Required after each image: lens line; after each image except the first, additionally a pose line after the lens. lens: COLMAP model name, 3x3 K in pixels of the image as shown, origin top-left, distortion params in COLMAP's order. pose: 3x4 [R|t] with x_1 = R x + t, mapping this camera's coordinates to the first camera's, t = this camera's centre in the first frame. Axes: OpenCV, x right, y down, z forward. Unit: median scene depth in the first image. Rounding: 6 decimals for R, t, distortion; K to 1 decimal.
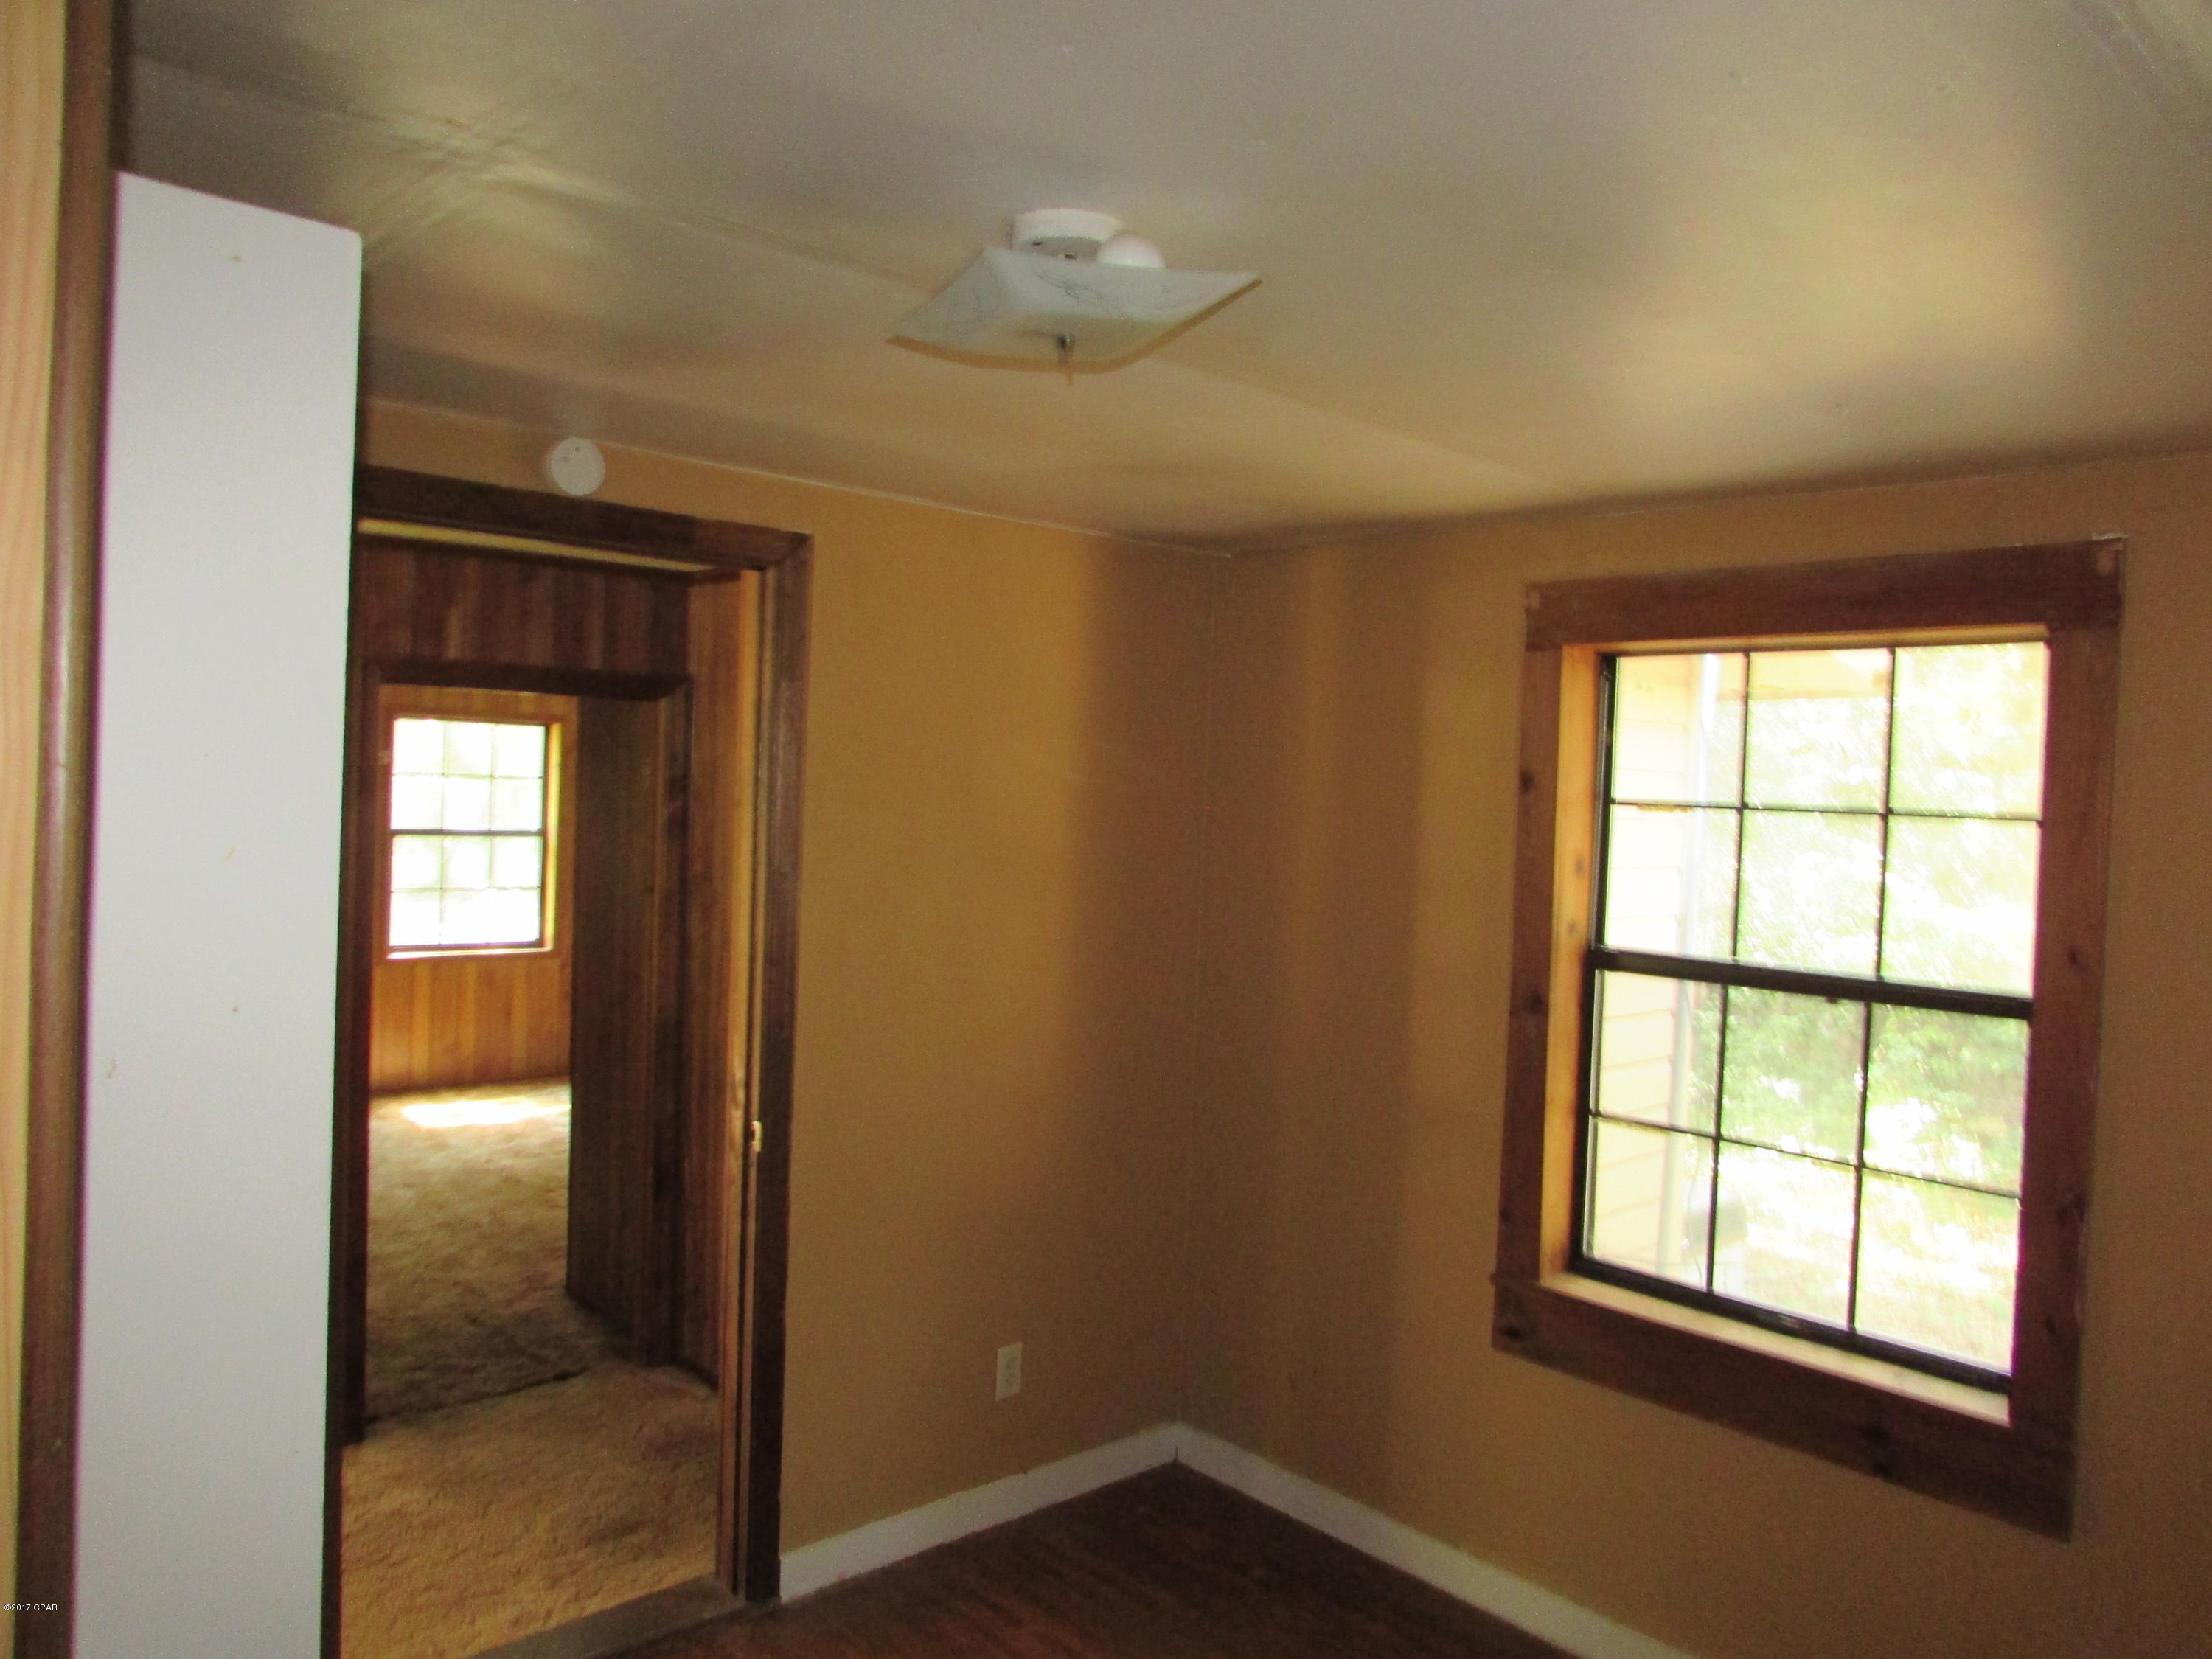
lens RADIAL K [[1602.9, 0, 1106.0], [0, 1602.9, 829.5], [0, 0, 1]] dist [-0.008241, -0.000901]
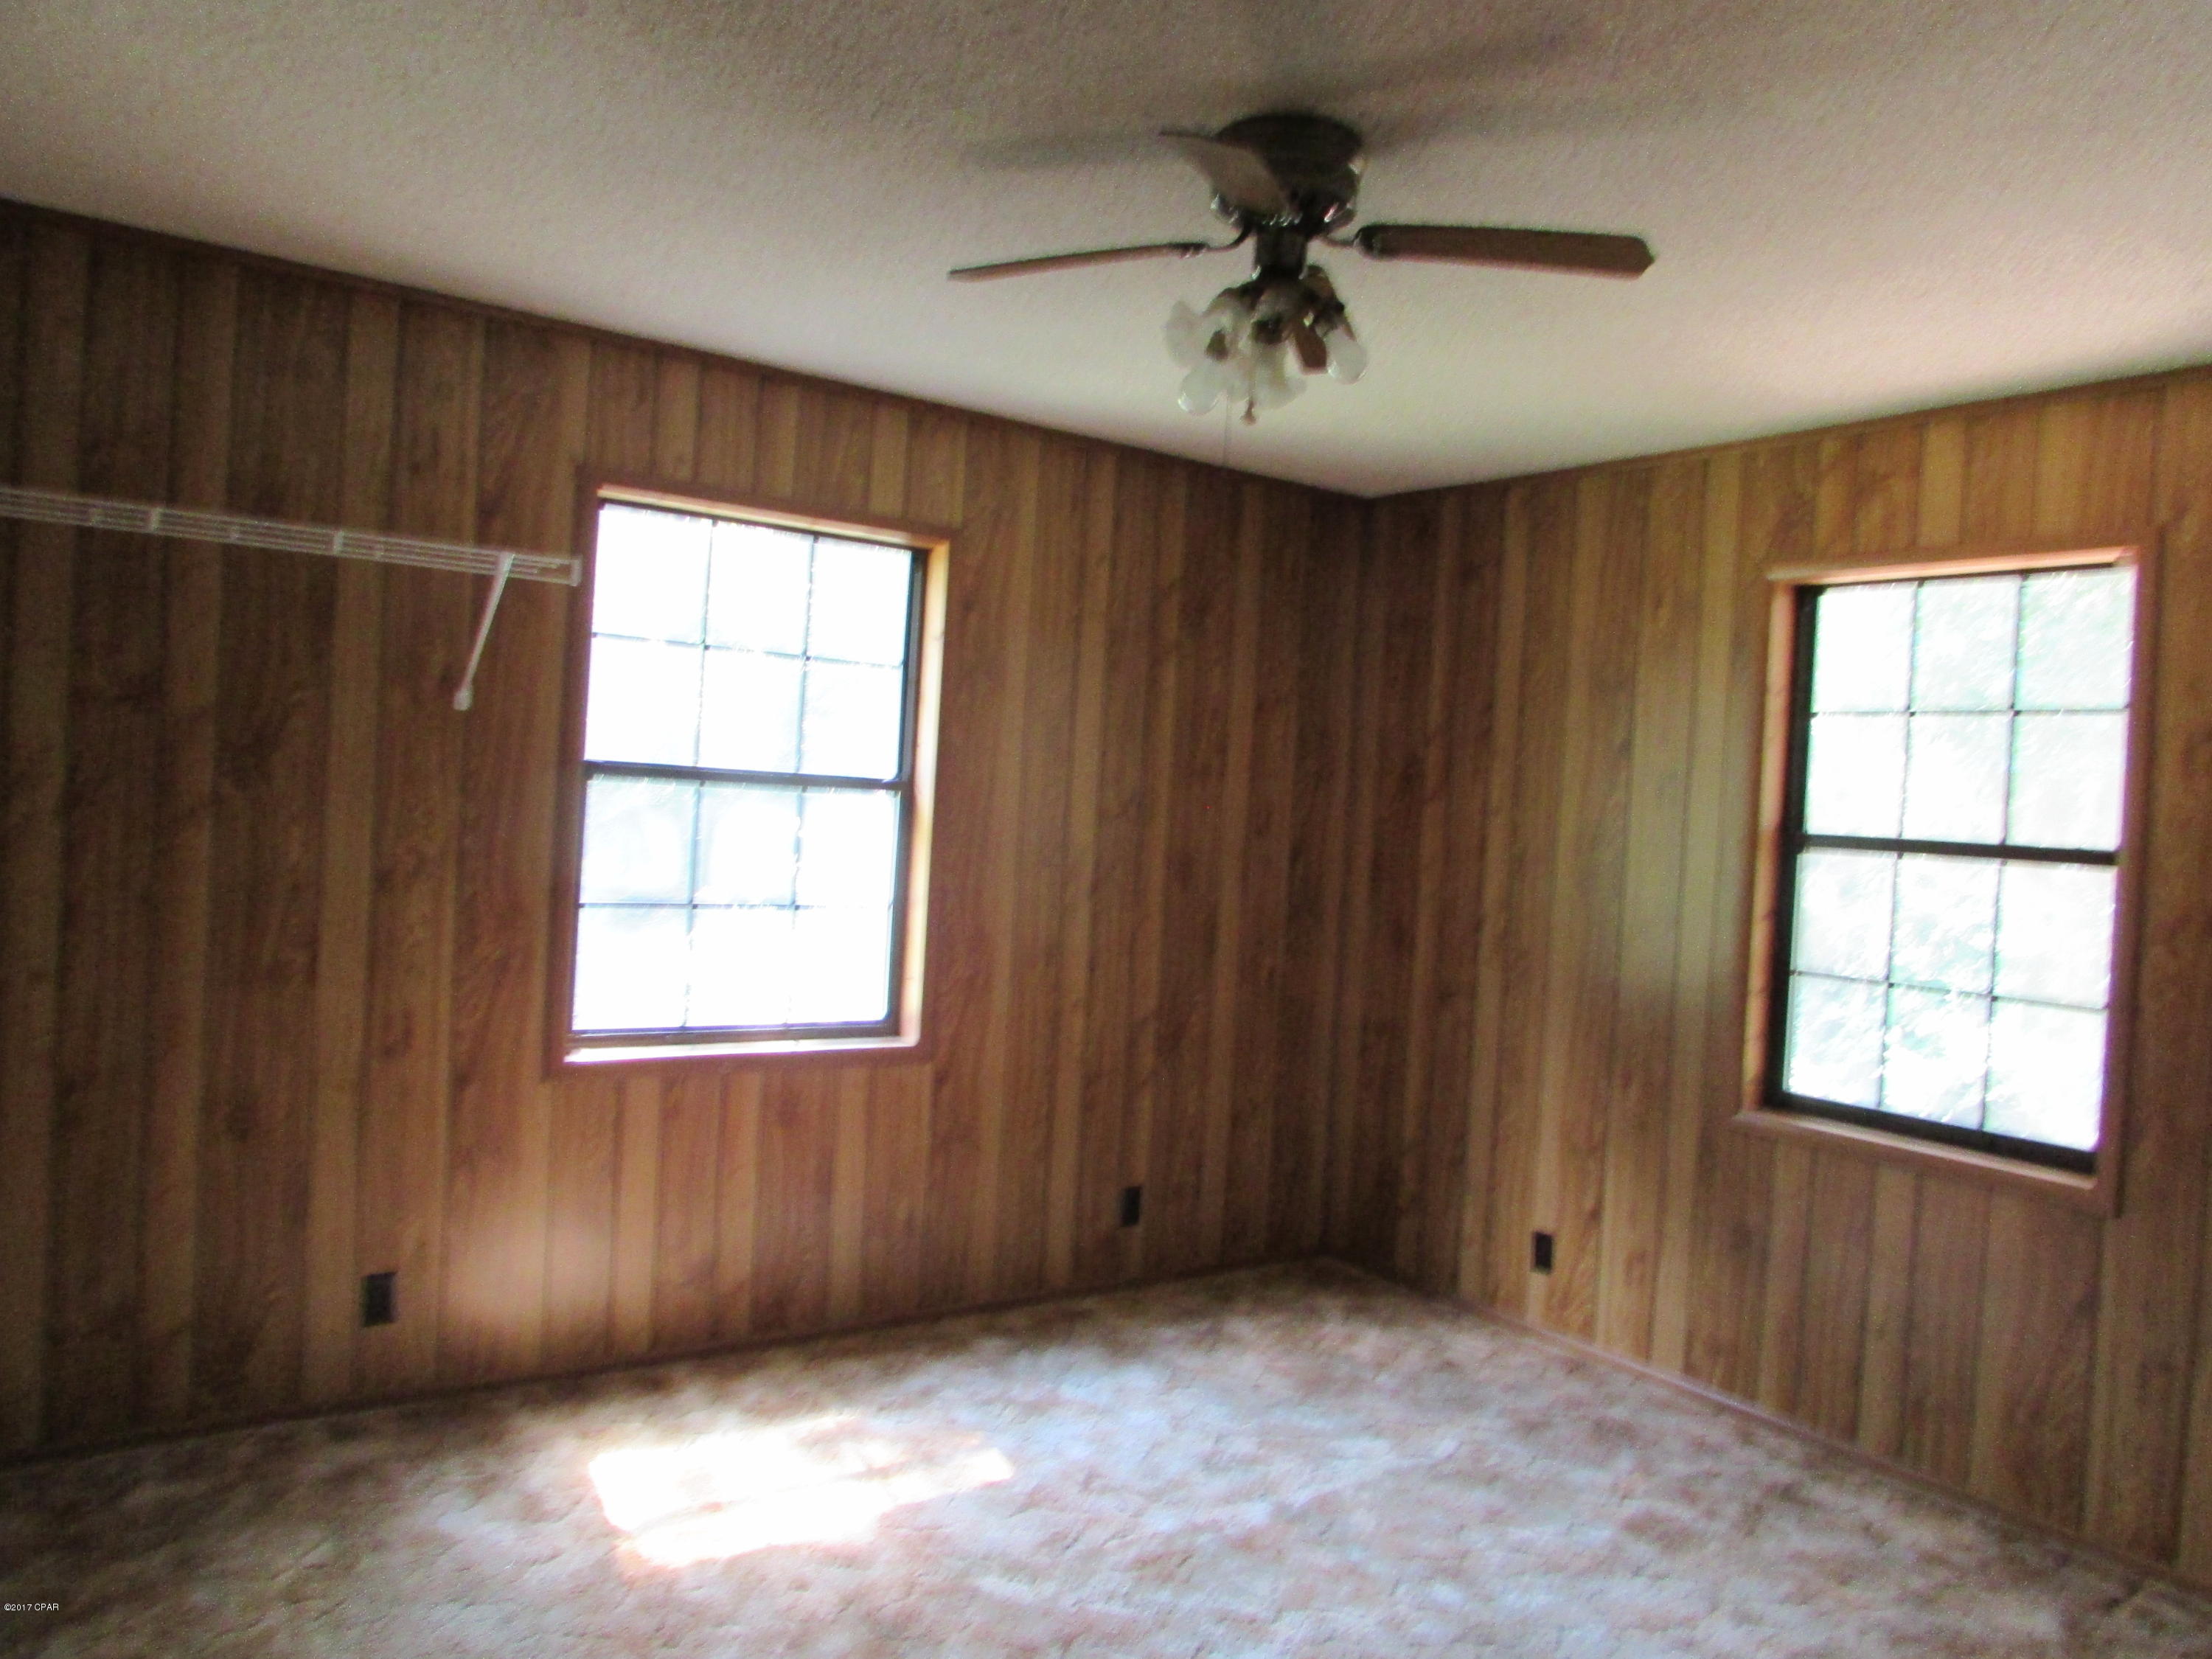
lens RADIAL K [[1602.9, 0, 1106.0], [0, 1602.9, 829.5], [0, 0, 1]] dist [-0.008241, -0.000901]
pose [[0.989880, 0.019034, -0.140624, -0.234964], [-0.021274, 0.999669, -0.014444, 0.020346], [0.140302, 0.017289, 0.989958, 0.566687]]
